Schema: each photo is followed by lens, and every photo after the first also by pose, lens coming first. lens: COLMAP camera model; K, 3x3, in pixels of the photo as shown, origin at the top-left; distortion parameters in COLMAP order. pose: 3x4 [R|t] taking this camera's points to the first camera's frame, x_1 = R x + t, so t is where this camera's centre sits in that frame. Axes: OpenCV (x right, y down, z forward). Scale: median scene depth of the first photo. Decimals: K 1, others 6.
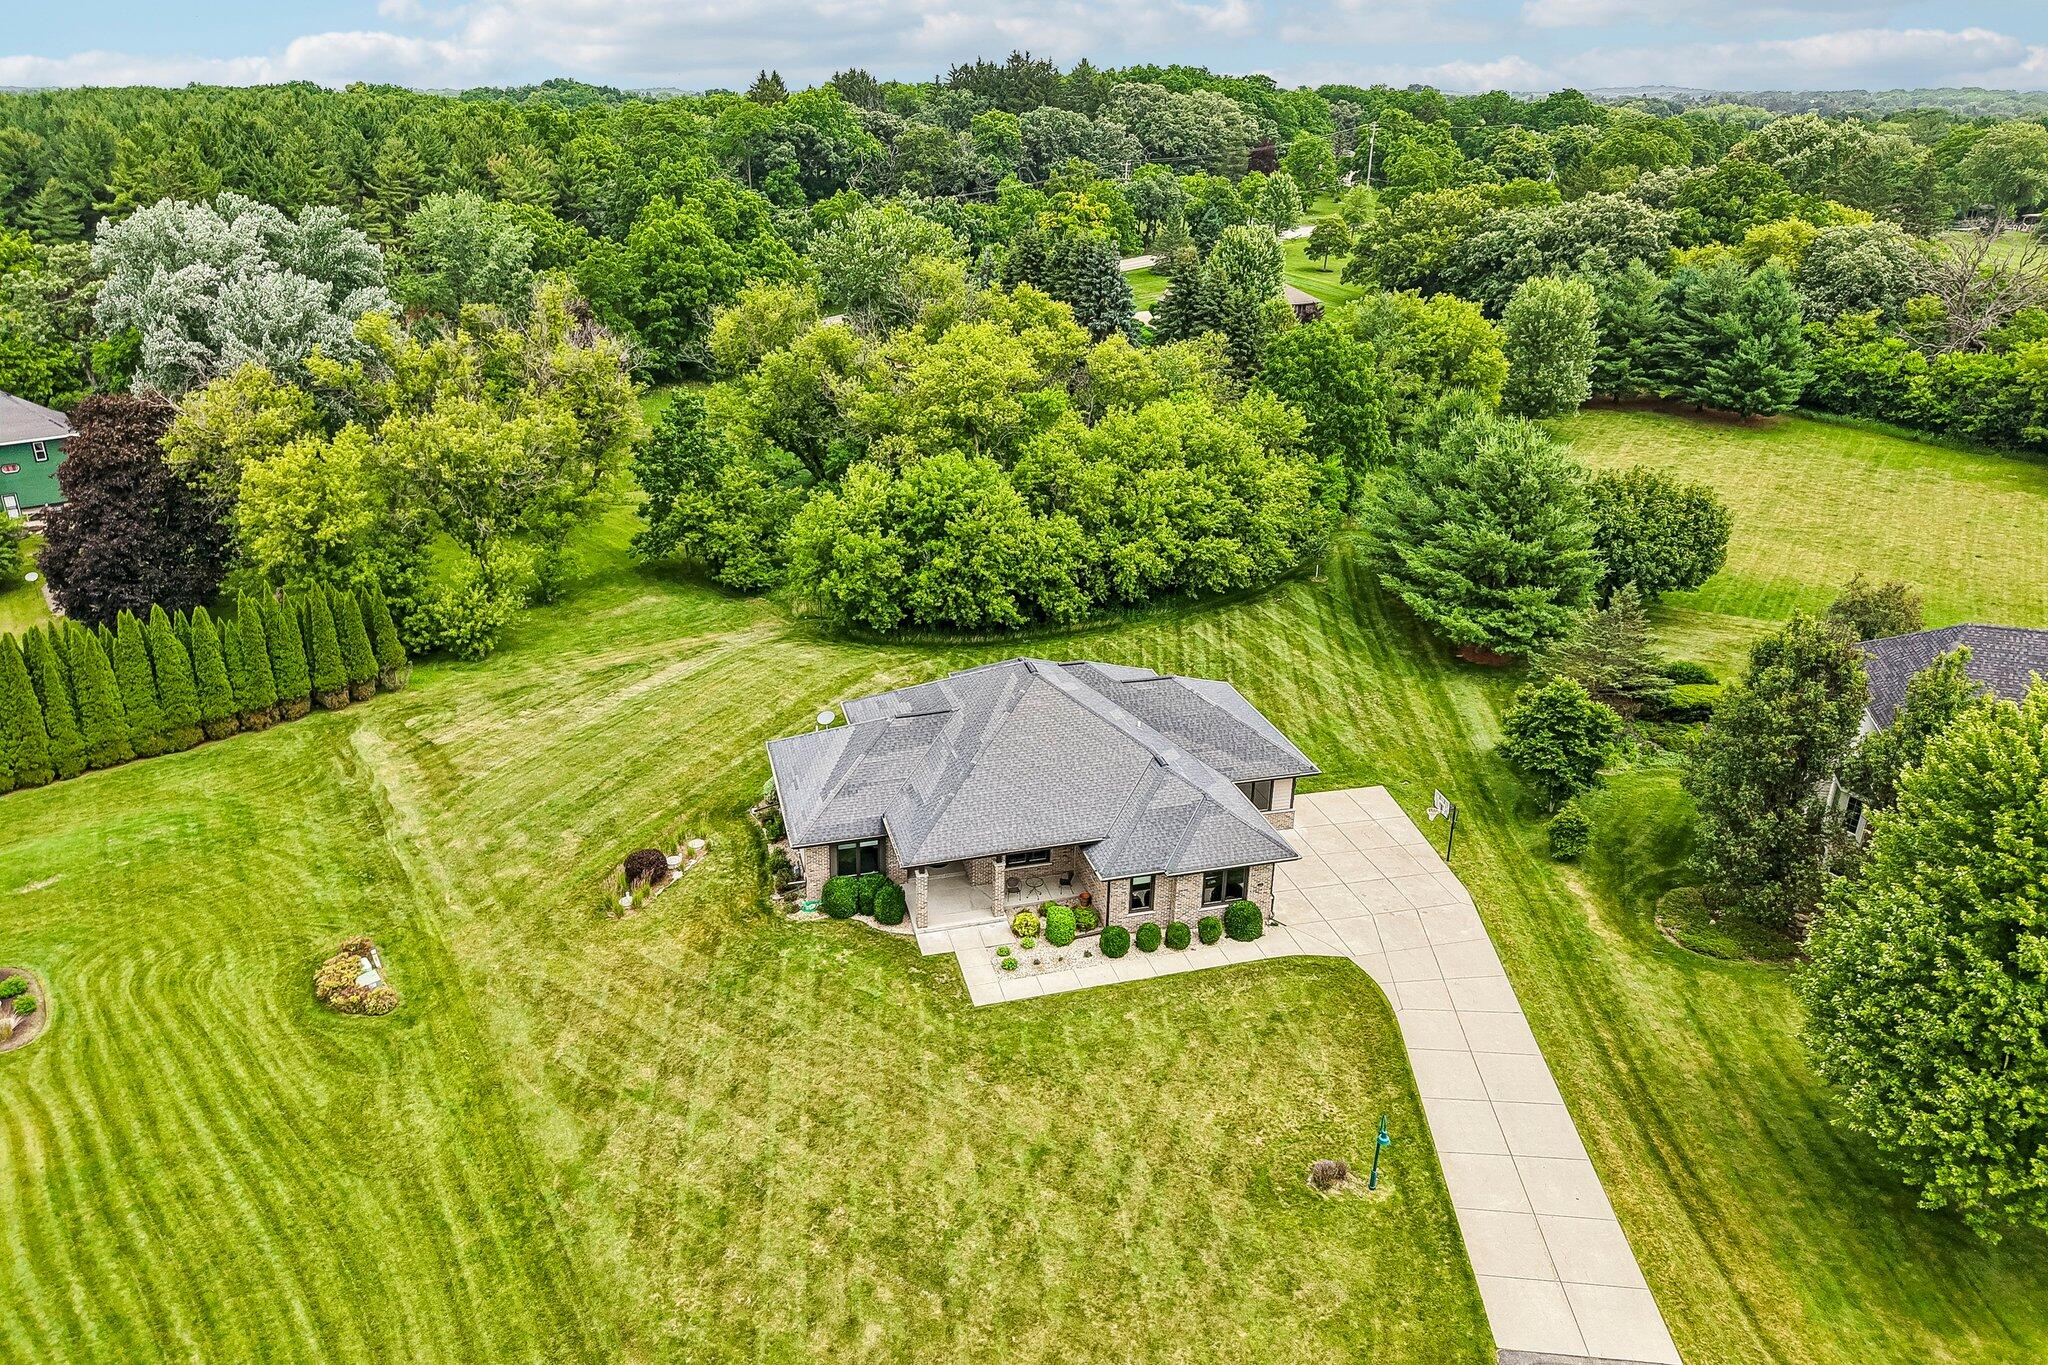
lens RADIAL K [[1458.1, 0, 989.2], [0, 1458.1, 684.6], [0, 0, 1]] dist [0.011945, -0.006929]
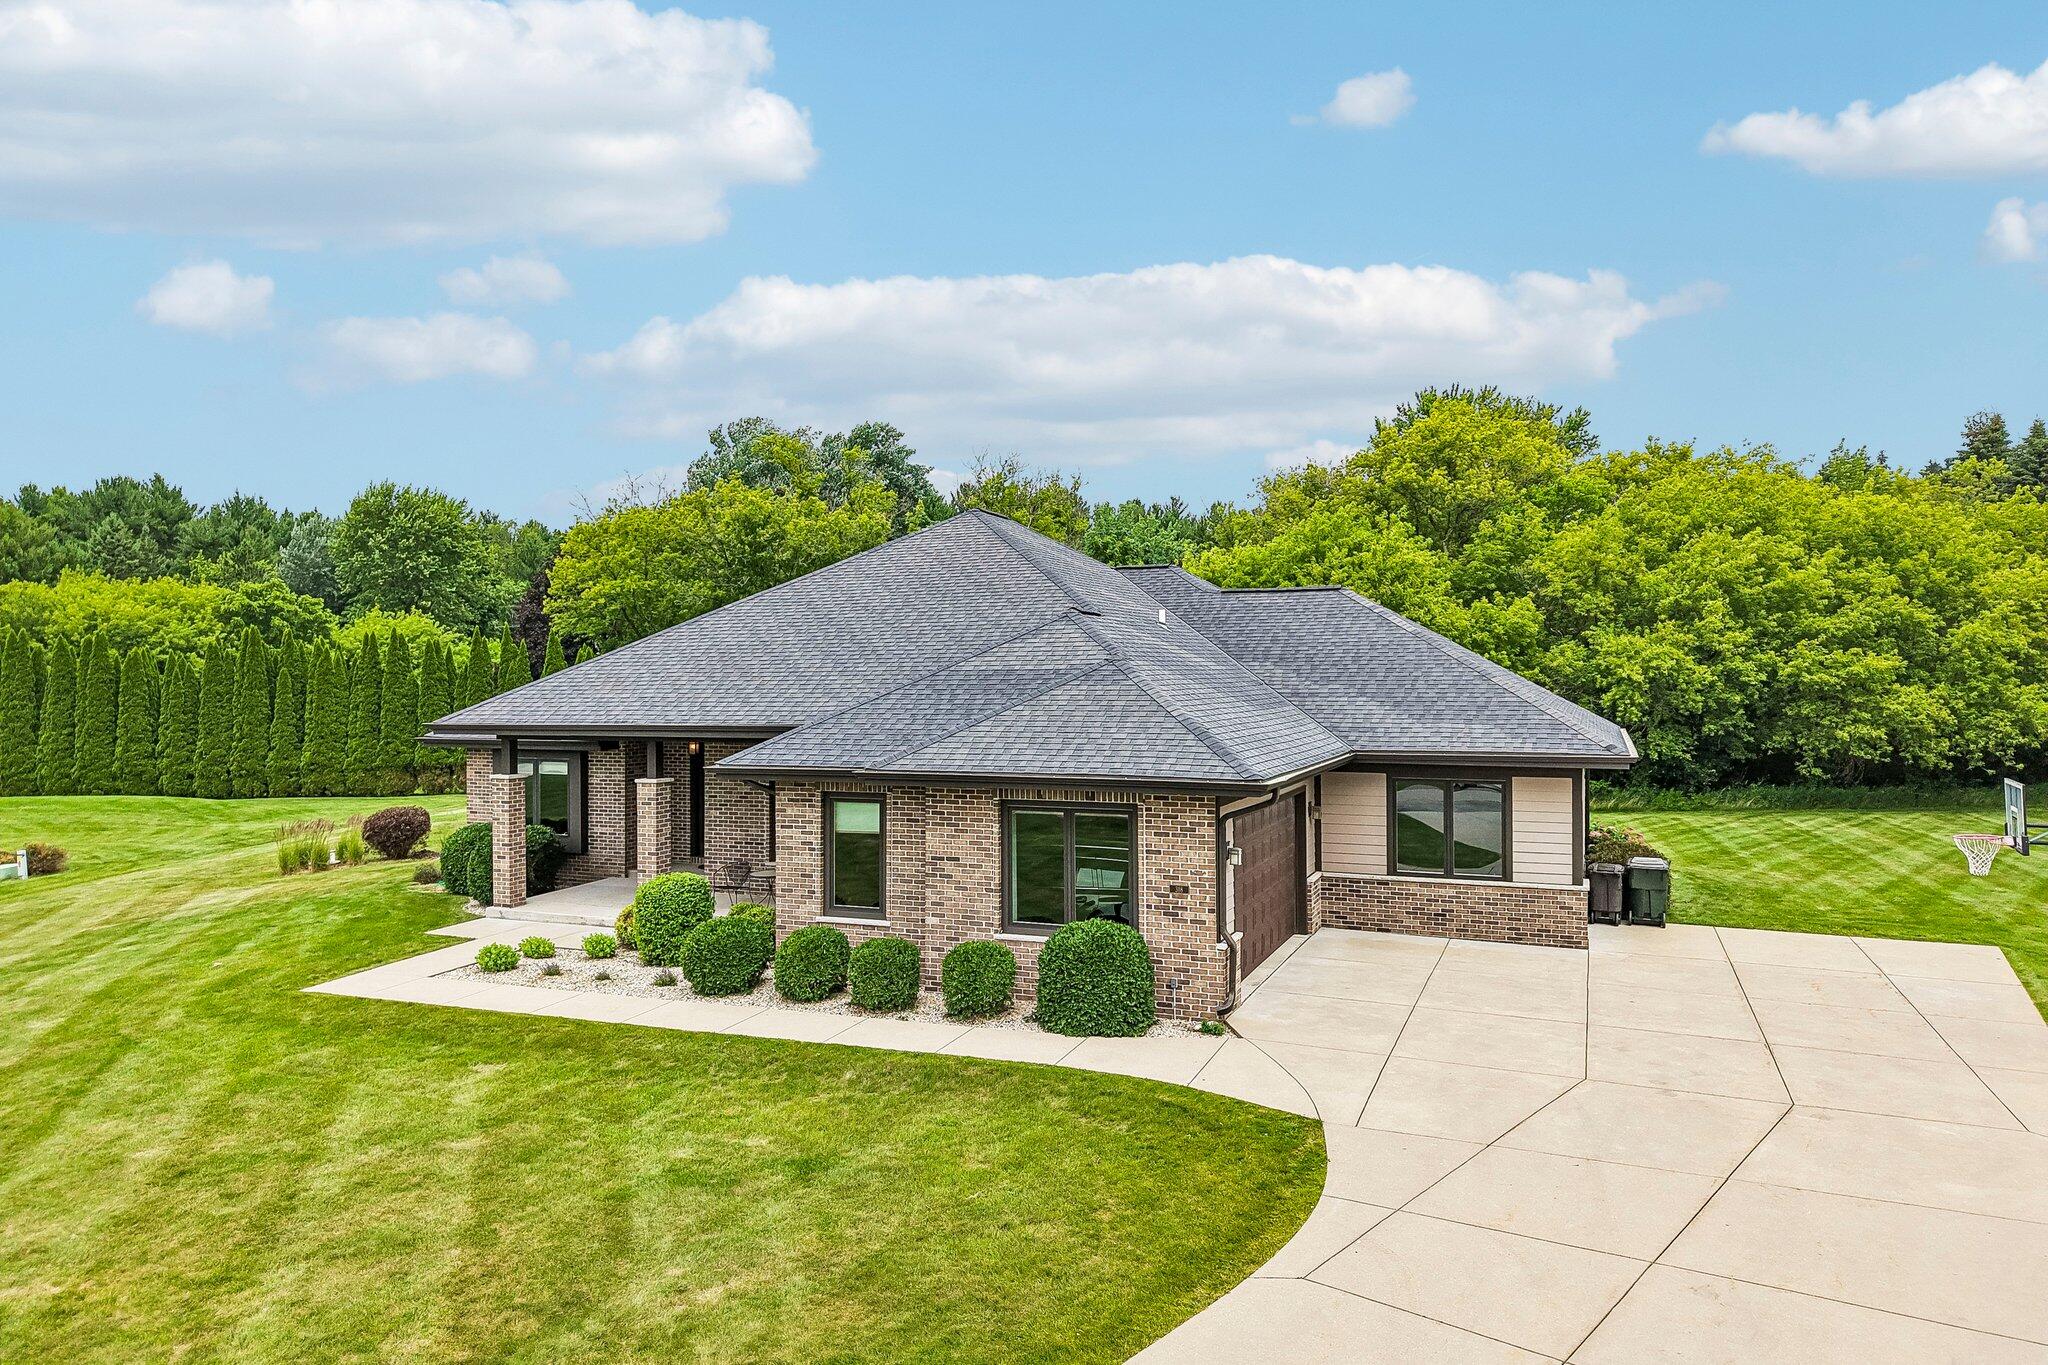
lens RADIAL K [[1411.9, 0, 1028.1], [0, 1411.9, 683.9], [0, 0, 1]] dist [0.002301, -0.004090]
pose [[0.795369, 0.000328, -0.606126, 0.344597], [-0.241857, 0.917114, -0.316872, 0.201947], [0.555783, 0.398625, 0.729523, 0.744464]]
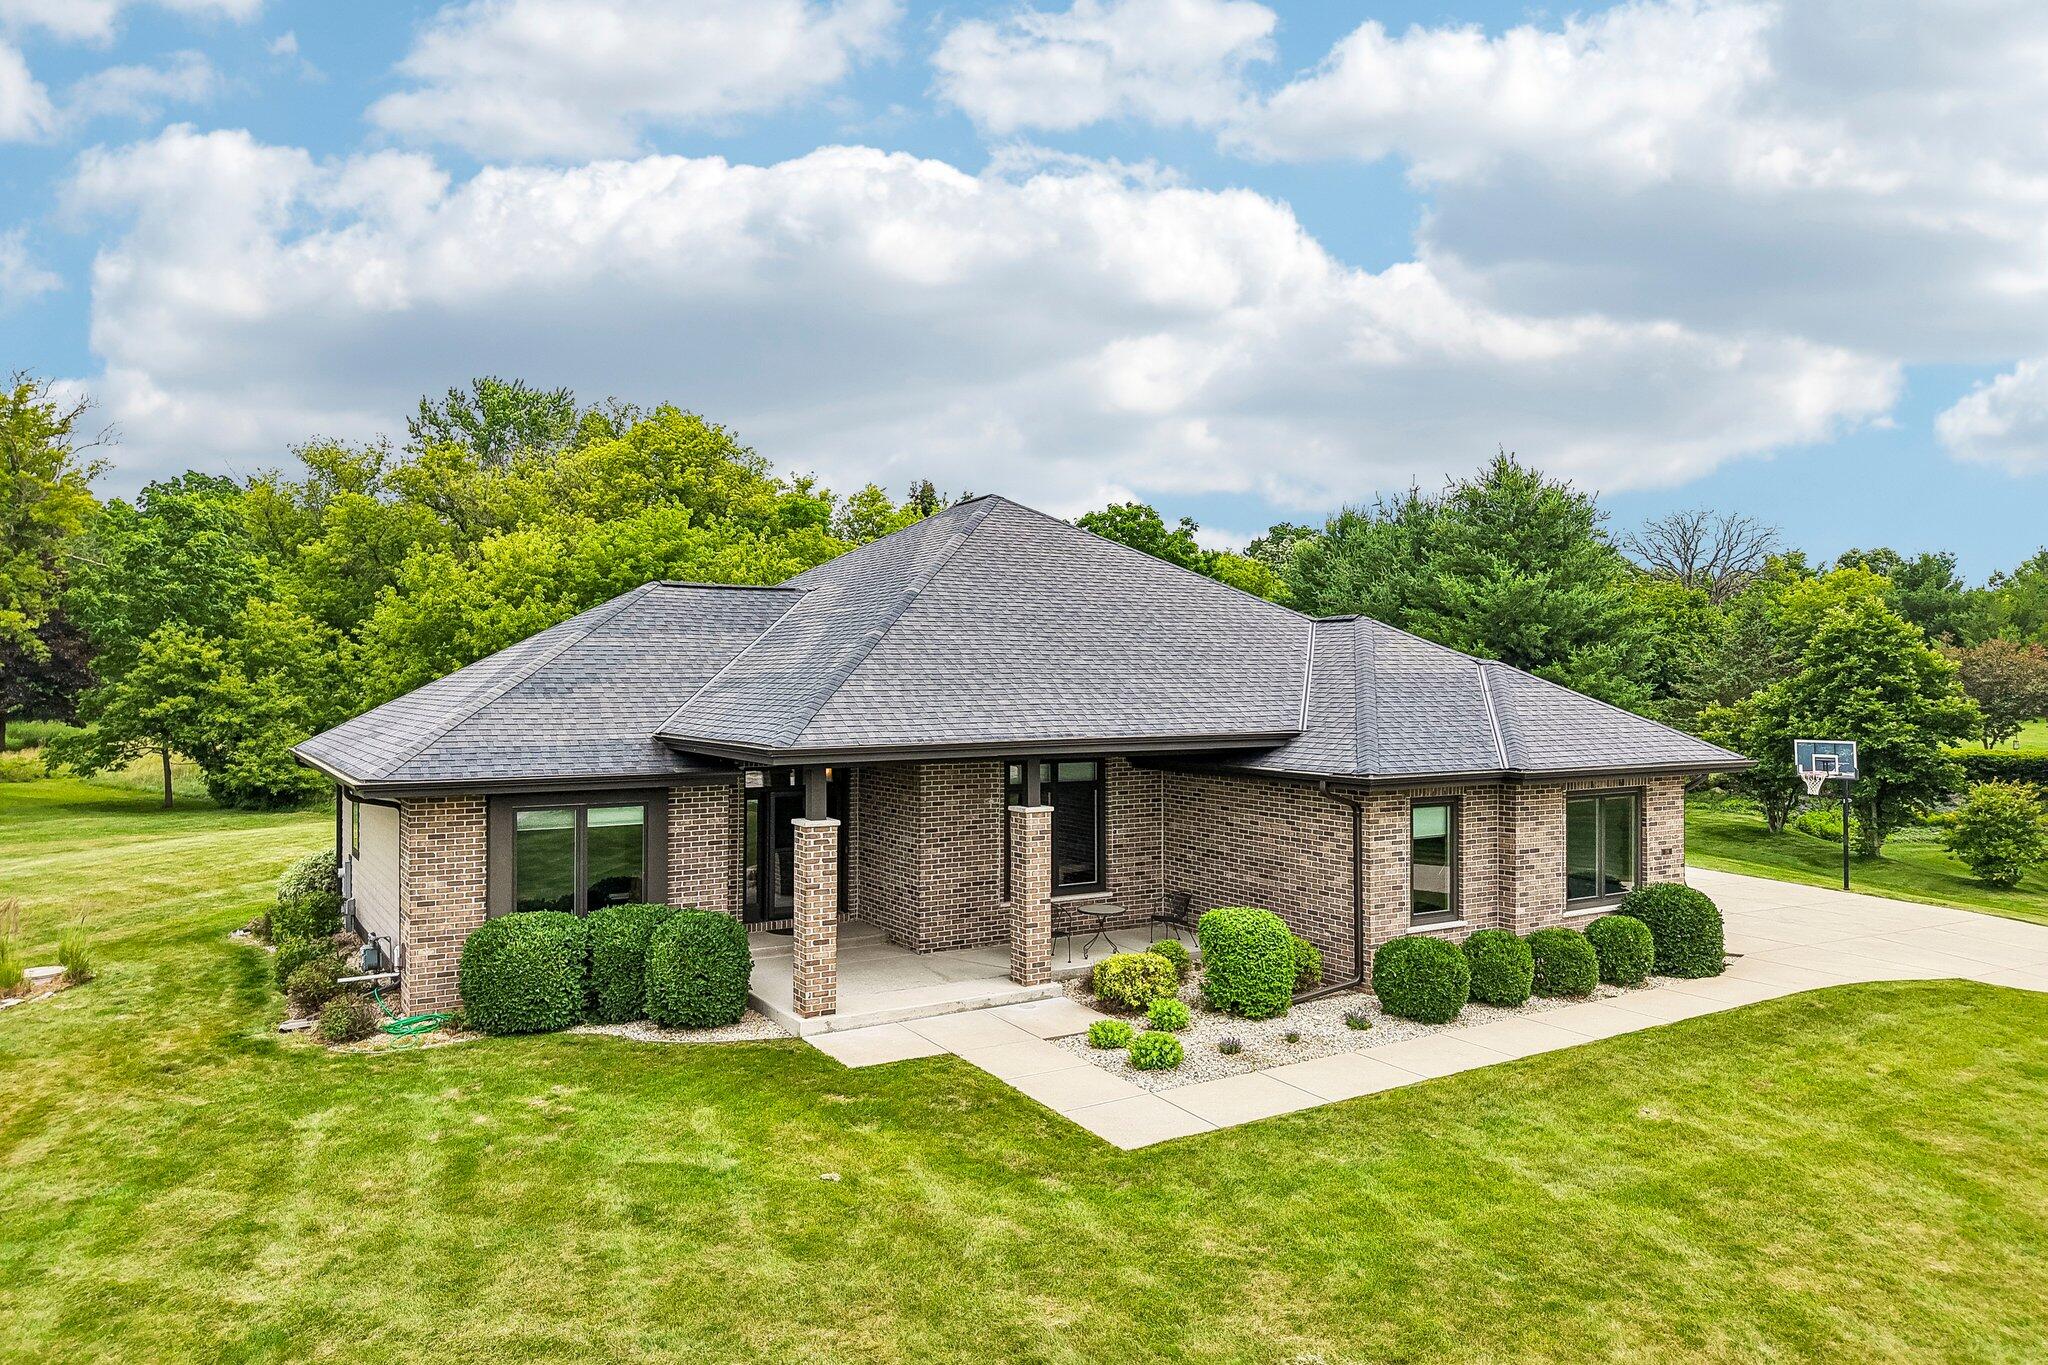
lens RADIAL K [[1411.9, 0, 1028.1], [0, 1411.9, 683.9], [0, 0, 1]] dist [0.002301, -0.004090]
pose [[0.951752, 0.003451, 0.306850, -0.095117], [0.120686, 0.915150, -0.384623, 0.221883], [-0.282141, 0.403098, 0.870580, 0.702079]]
